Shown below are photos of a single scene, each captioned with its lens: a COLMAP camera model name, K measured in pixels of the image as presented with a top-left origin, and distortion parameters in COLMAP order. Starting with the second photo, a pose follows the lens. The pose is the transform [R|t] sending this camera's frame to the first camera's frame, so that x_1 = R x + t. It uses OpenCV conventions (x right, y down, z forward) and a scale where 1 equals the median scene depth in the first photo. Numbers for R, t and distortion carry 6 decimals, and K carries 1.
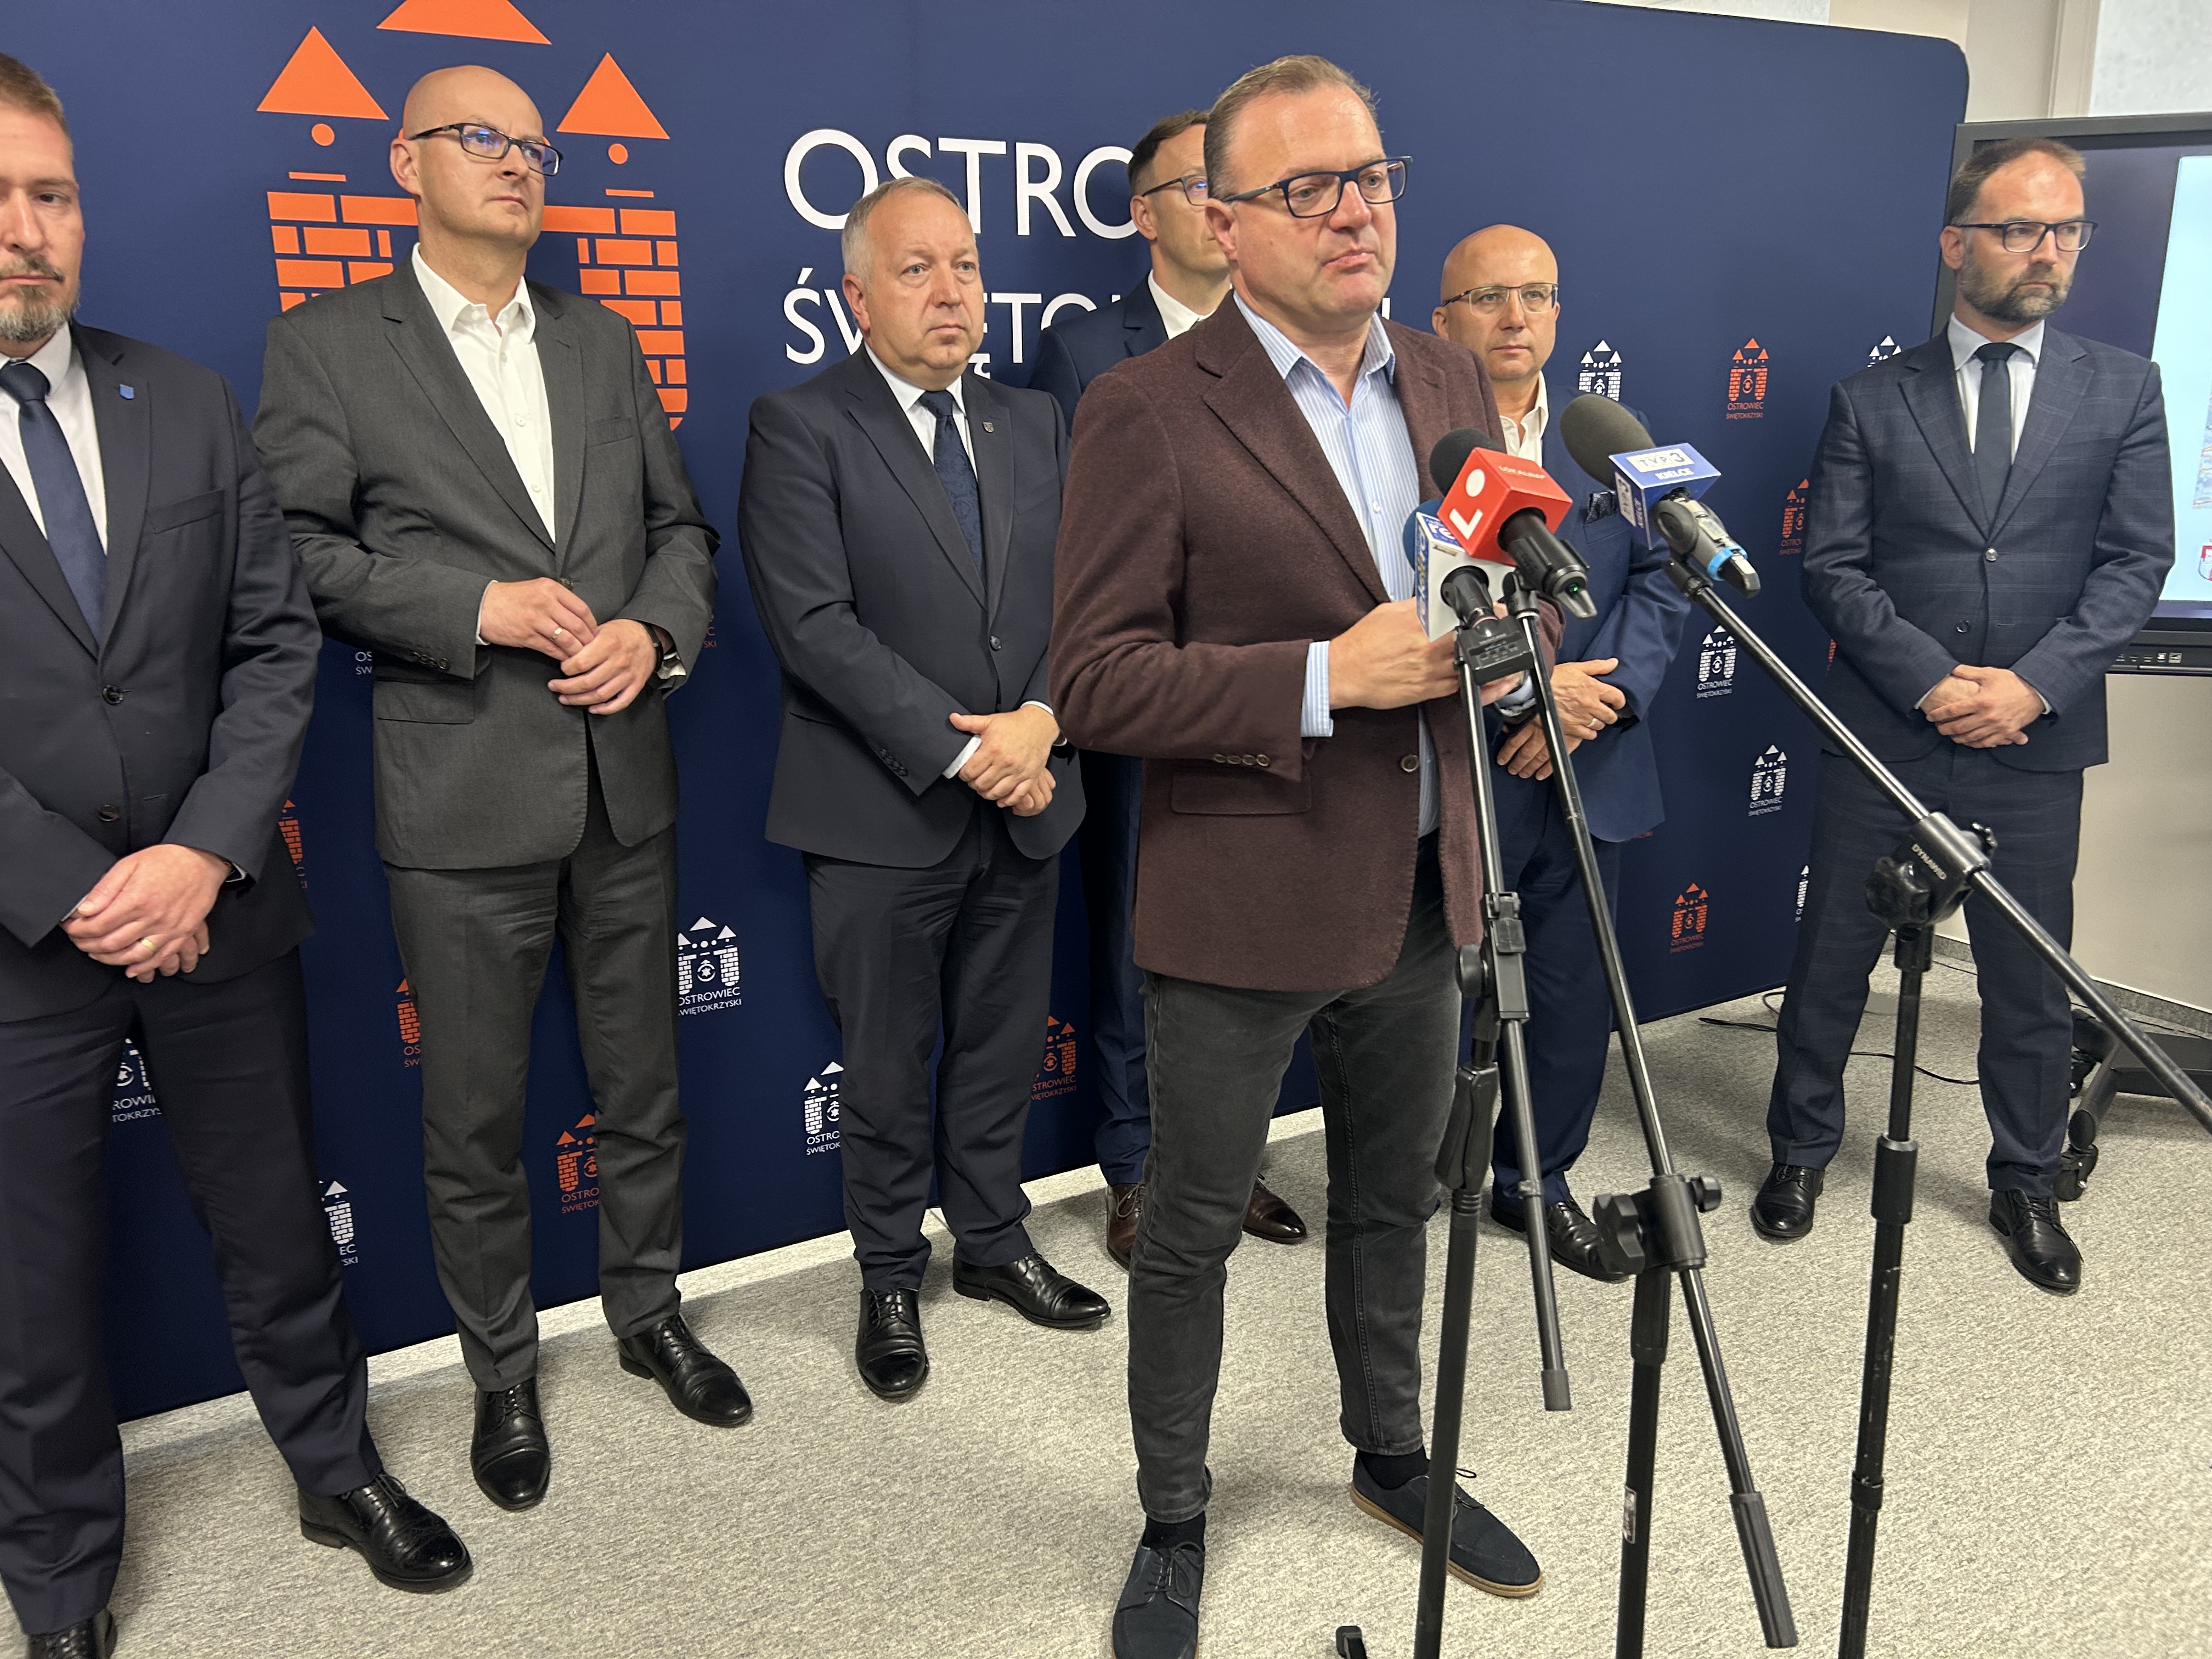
lens RADIAL K [[1665.6, 0, 1092.0], [0, 1665.6, 826.9], [0, 0, 1]] dist [0.046148, -0.048370]
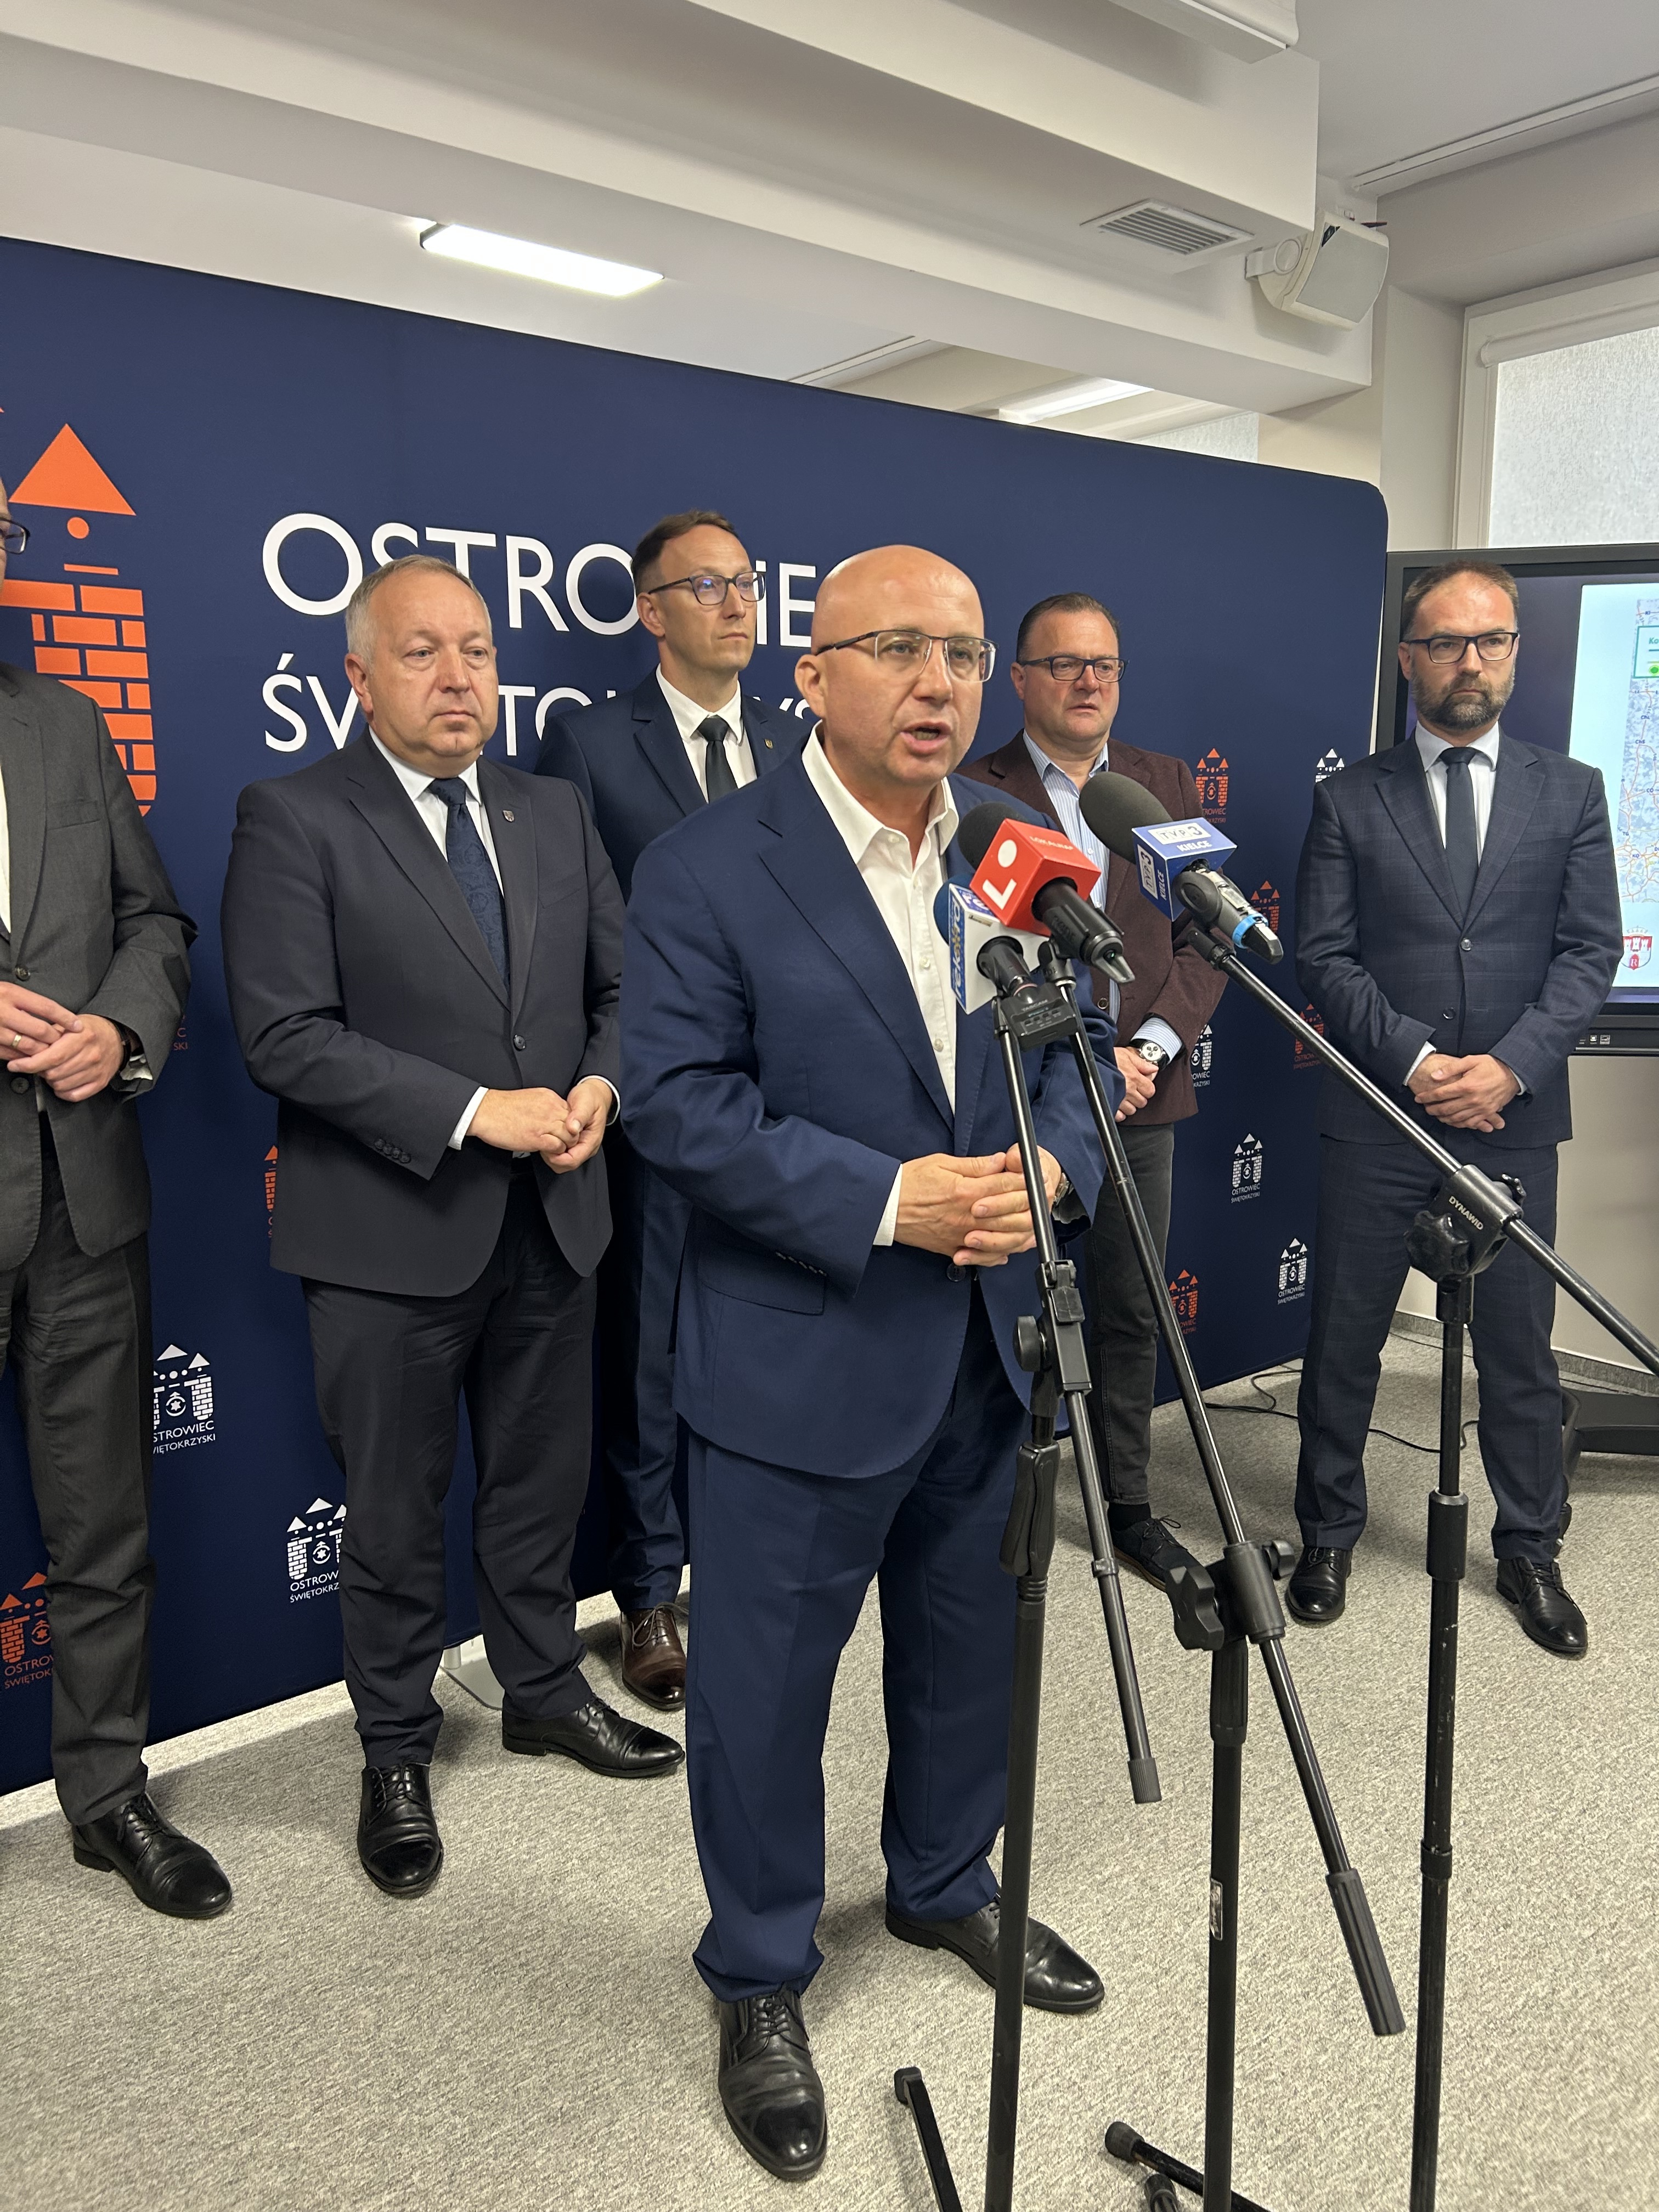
lens RADIAL K [[1661.5, 0, 841.4], [0, 1661.5, 1104.3], [0, 0, 1]] dist [0.063994, -0.073507]
pose [[0.986128, -0.022263, 0.164488, -0.024276], [0.036016, 0.996054, -0.081111, 0.014341], [-0.162033, 0.085910, 0.983039, 0.034834]]
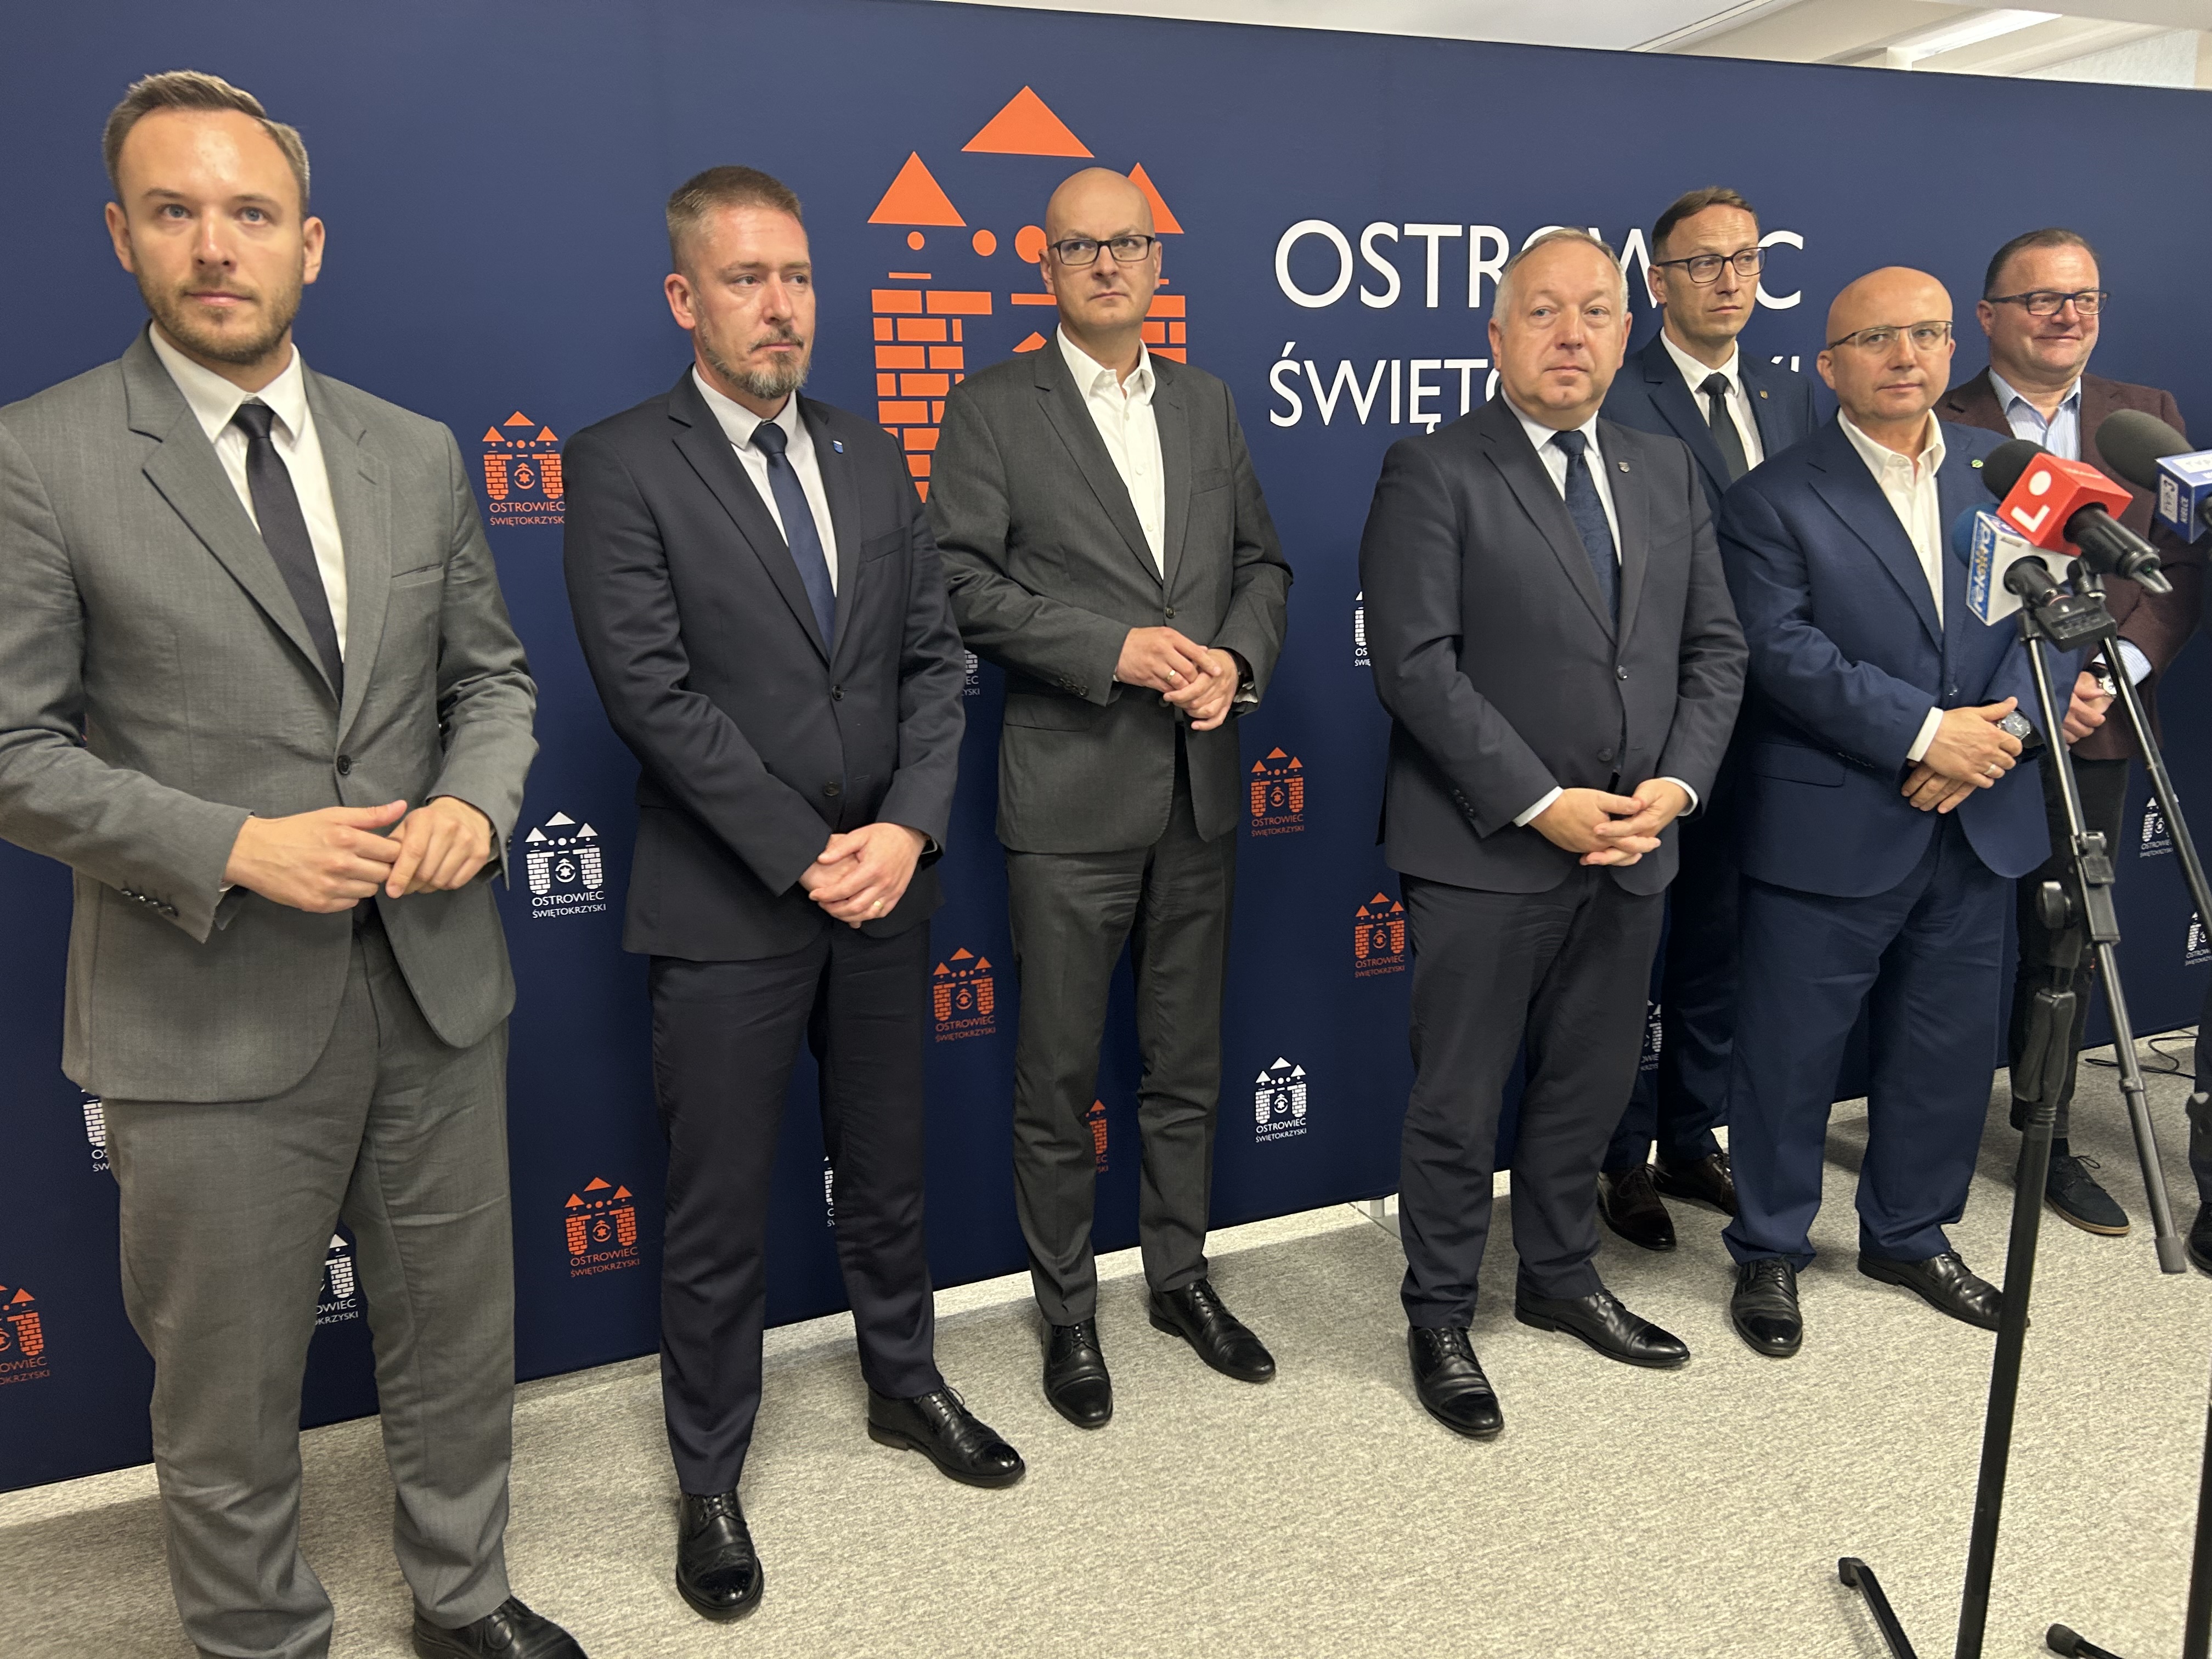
lens RADIAL K [[1663.9, 0, 1113.1], [0, 1663.9, 839.5], [0, 0, 1]] dist [0.057539, -0.063612]
pose [[0.992995, 0.005331, -0.118035, -0.180821], [-0.011102, 0.998771, -0.048294, 0.069219], [0.117633, 0.049266, 0.991834, -0.141536]]
